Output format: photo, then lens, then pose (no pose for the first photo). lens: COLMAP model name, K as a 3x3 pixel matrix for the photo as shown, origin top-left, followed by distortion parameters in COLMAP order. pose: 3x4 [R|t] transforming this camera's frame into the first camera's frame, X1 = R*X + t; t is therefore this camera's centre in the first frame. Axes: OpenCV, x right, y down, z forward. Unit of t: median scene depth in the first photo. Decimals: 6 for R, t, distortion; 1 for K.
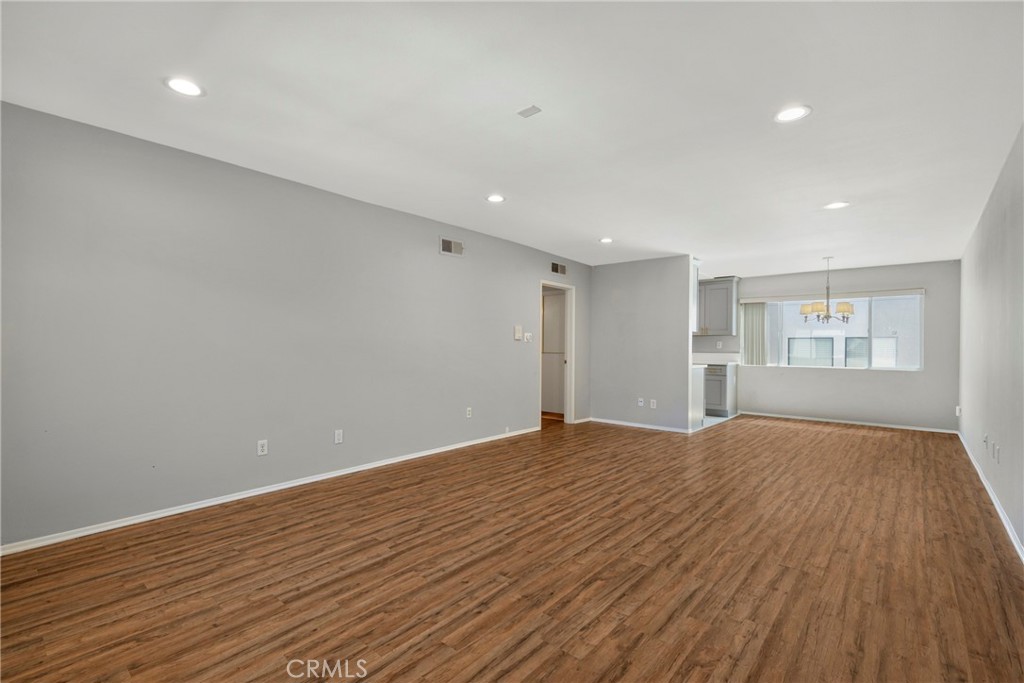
lens RADIAL K [[459.8, 0, 510.0], [0, 459.8, 346.2], [0, 0, 1]] dist [0.000526, 0.000165]
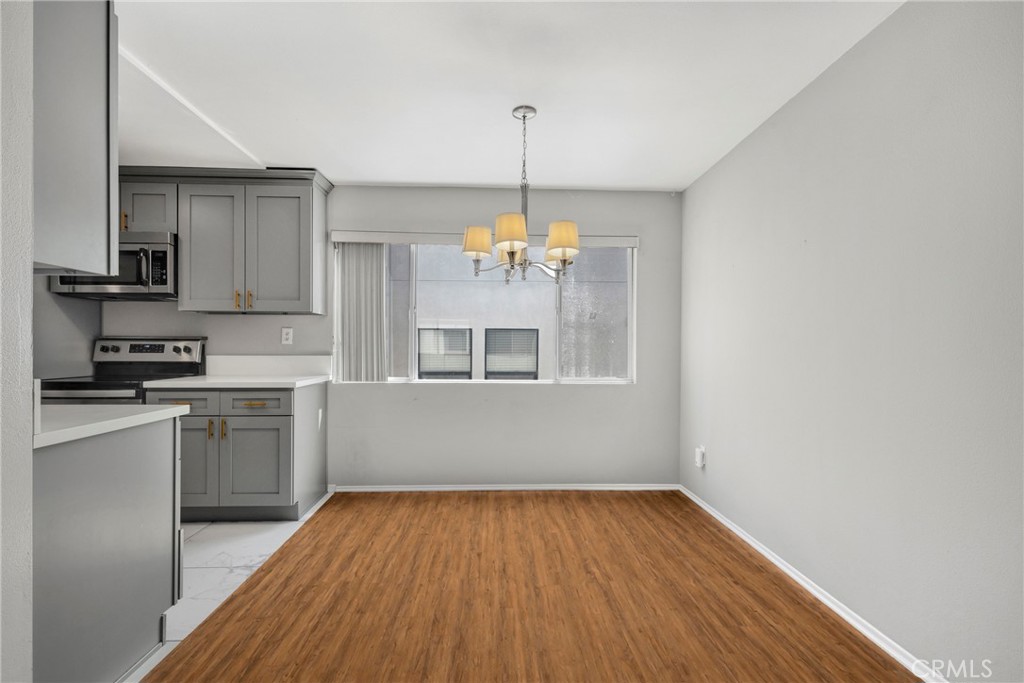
lens RADIAL K [[459.8, 0, 510.0], [0, 459.8, 346.2], [0, 0, 1]] dist [0.000526, 0.000165]
pose [[0.731121, -0.008172, 0.682198, 0.326576], [-0.000040, 0.999928, 0.012020, 0.001054], [-0.682247, -0.008815, 0.731068, 0.565832]]
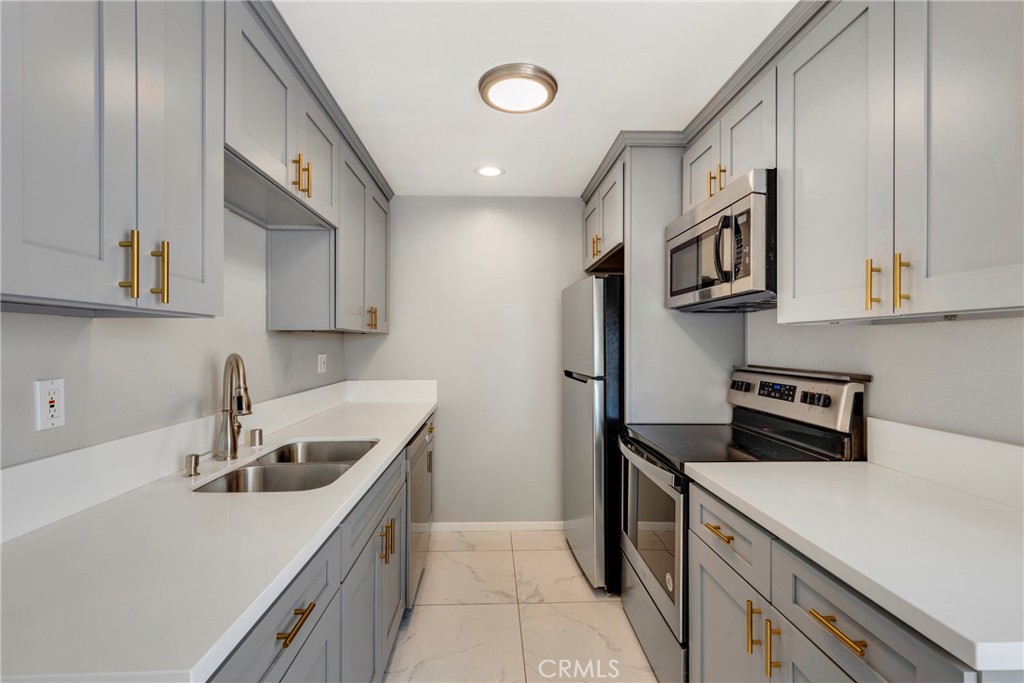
lens RADIAL K [[459.8, 0, 510.0], [0, 459.8, 346.2], [0, 0, 1]] dist [0.000526, 0.000165]
pose [[0.678320, -0.007164, -0.734732, 0.457038], [0.007158, 0.999969, -0.003142, -0.015965], [0.734732, -0.003128, 0.678351, 0.842735]]
